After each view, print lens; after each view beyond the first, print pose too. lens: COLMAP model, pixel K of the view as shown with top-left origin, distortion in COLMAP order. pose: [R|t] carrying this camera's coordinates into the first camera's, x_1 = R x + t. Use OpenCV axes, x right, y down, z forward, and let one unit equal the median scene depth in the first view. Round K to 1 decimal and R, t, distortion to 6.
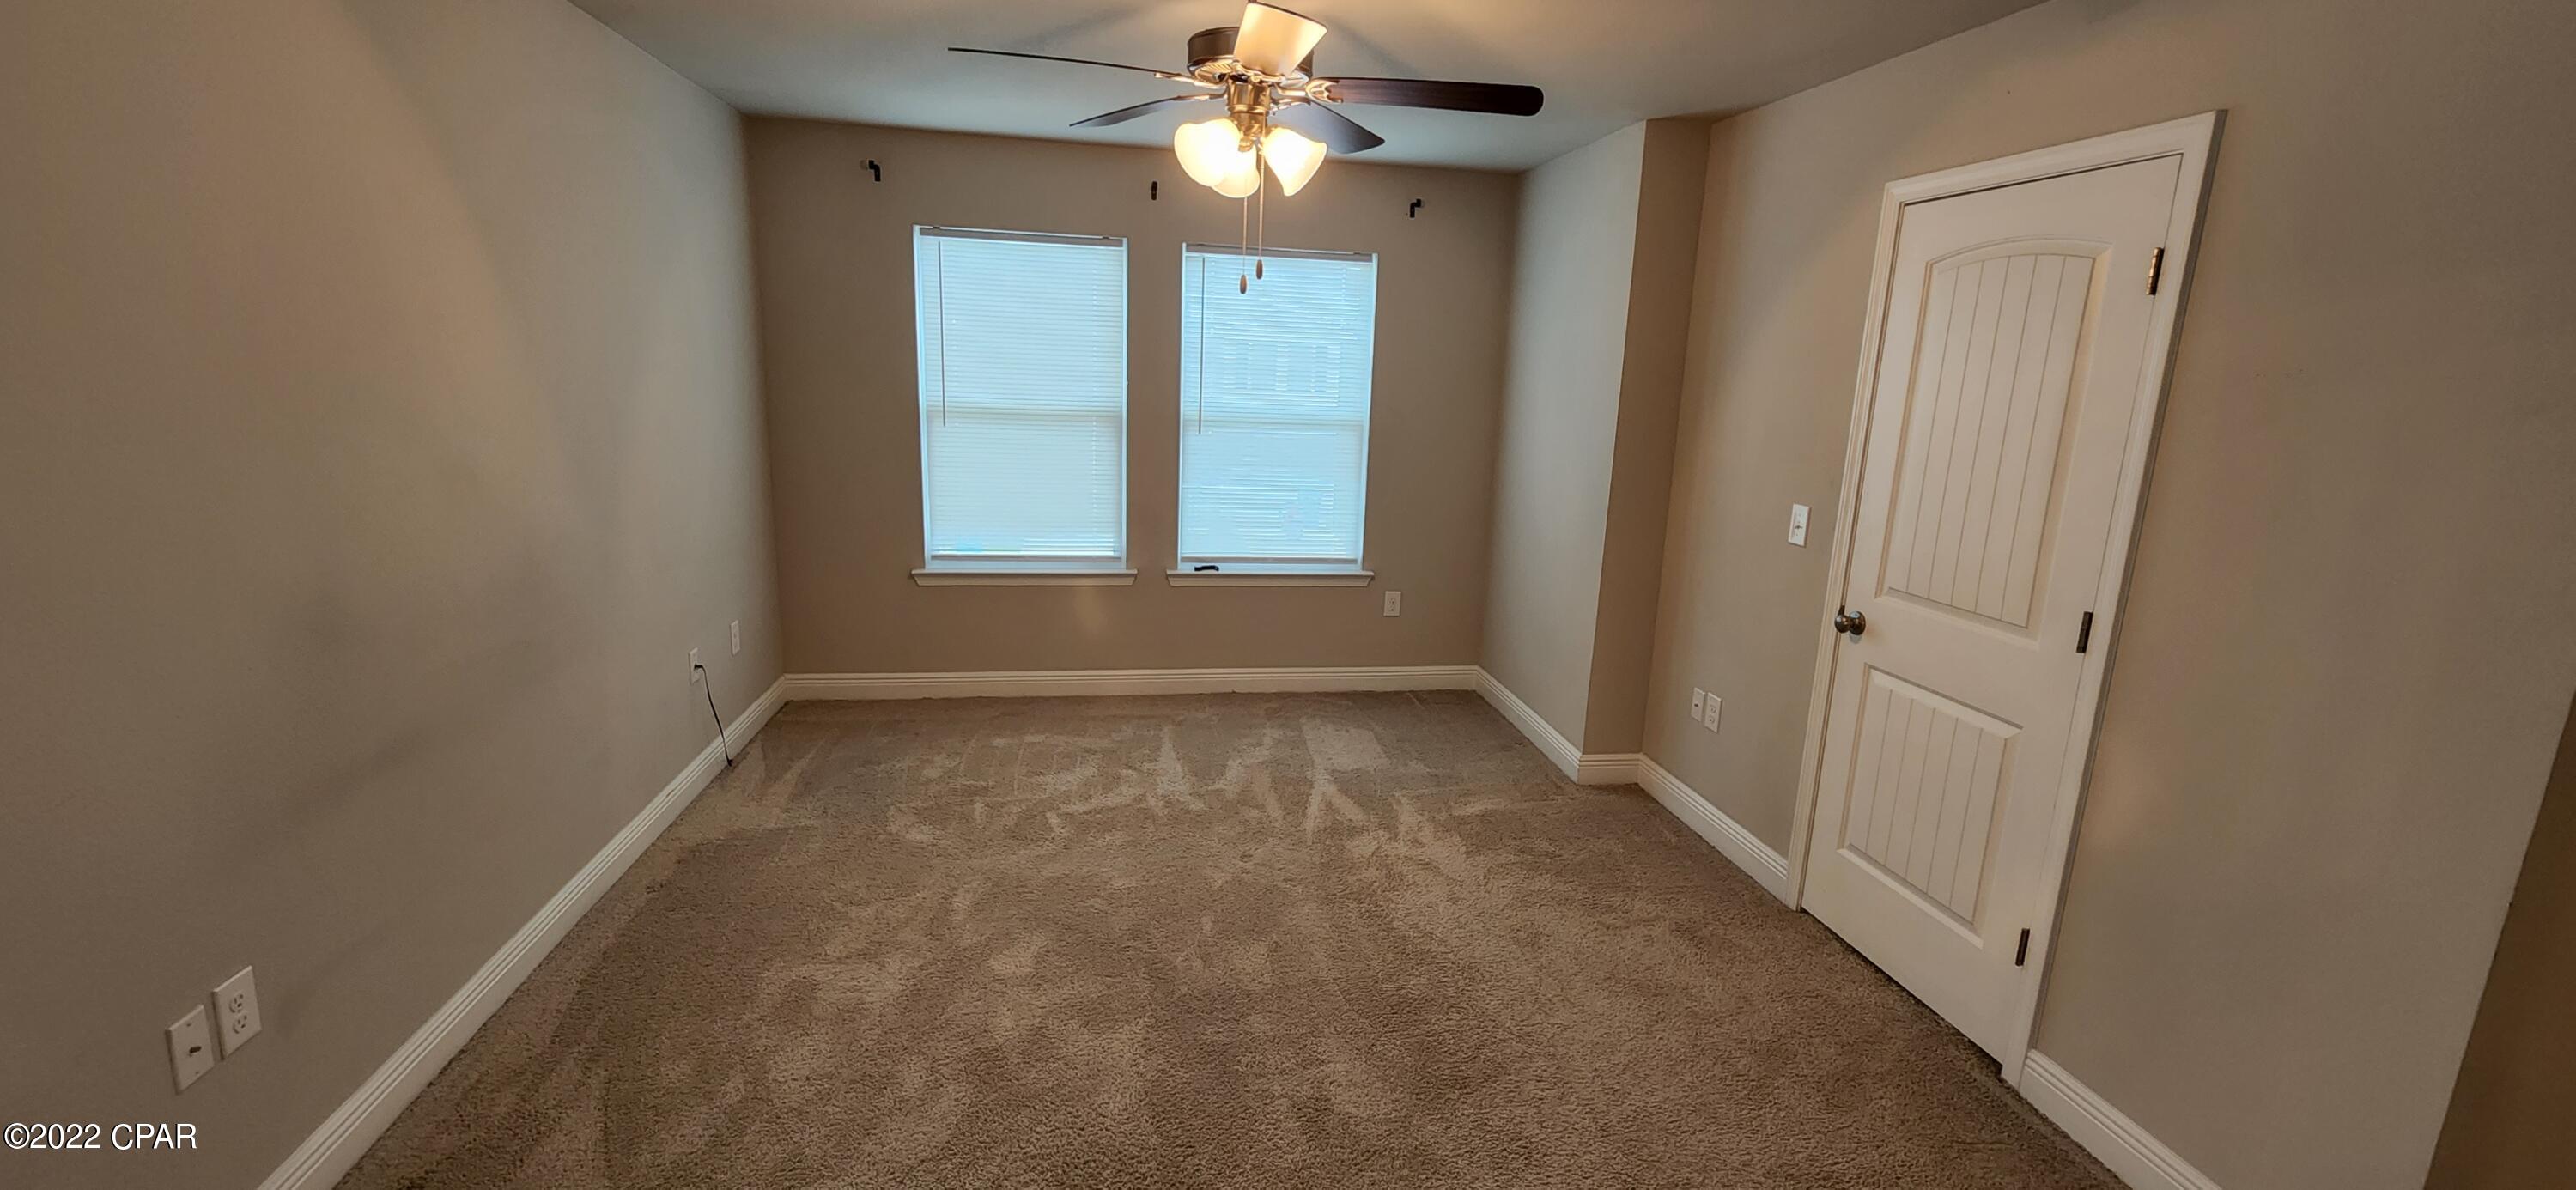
lens RADIAL K [[1058.3, 0, 1297.7], [0, 1058.3, 585.5], [0, 0, 1]] dist [-0.000701, -0.001837]
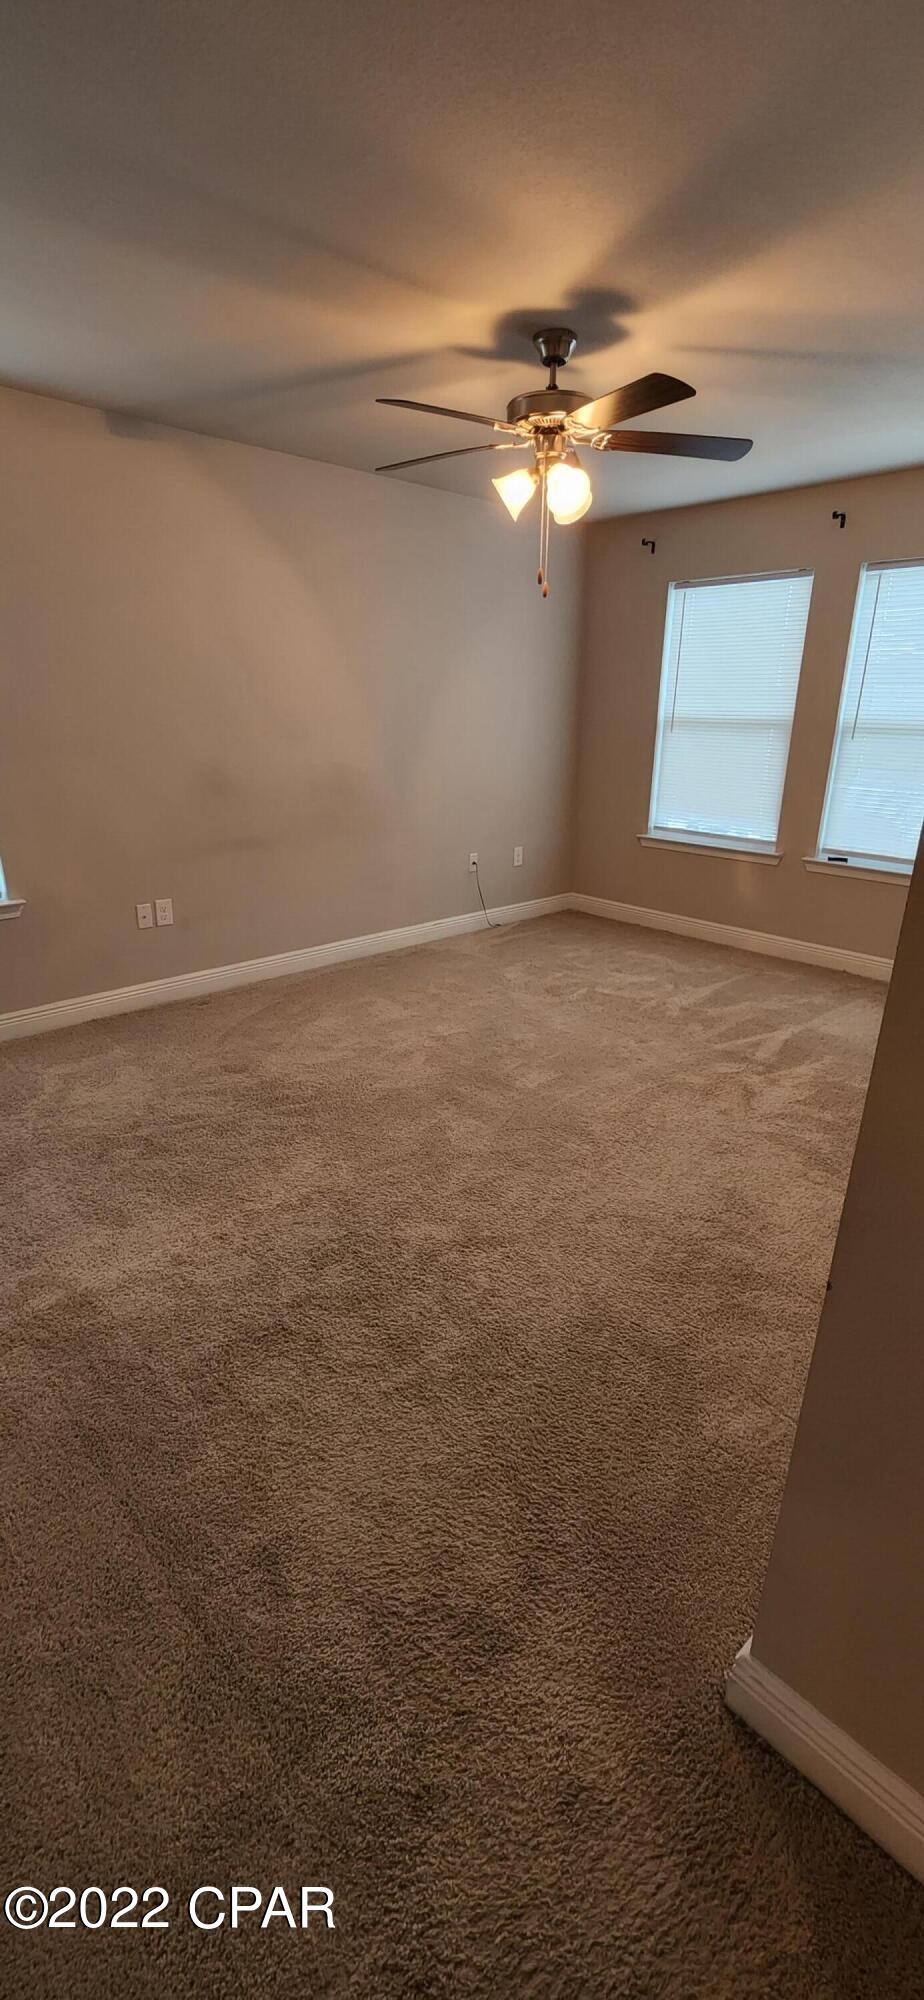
lens RADIAL K [[821.7, 0, 469.8], [0, 821.7, 1015.5], [0, 0, 1]] dist [-0.000701, -0.001837]
pose [[0.554508, 0.265993, -0.788523, 0.548921], [-0.163011, 0.963903, 0.210520, 0.030263], [0.816056, 0.011803, 0.577852, 0.171528]]
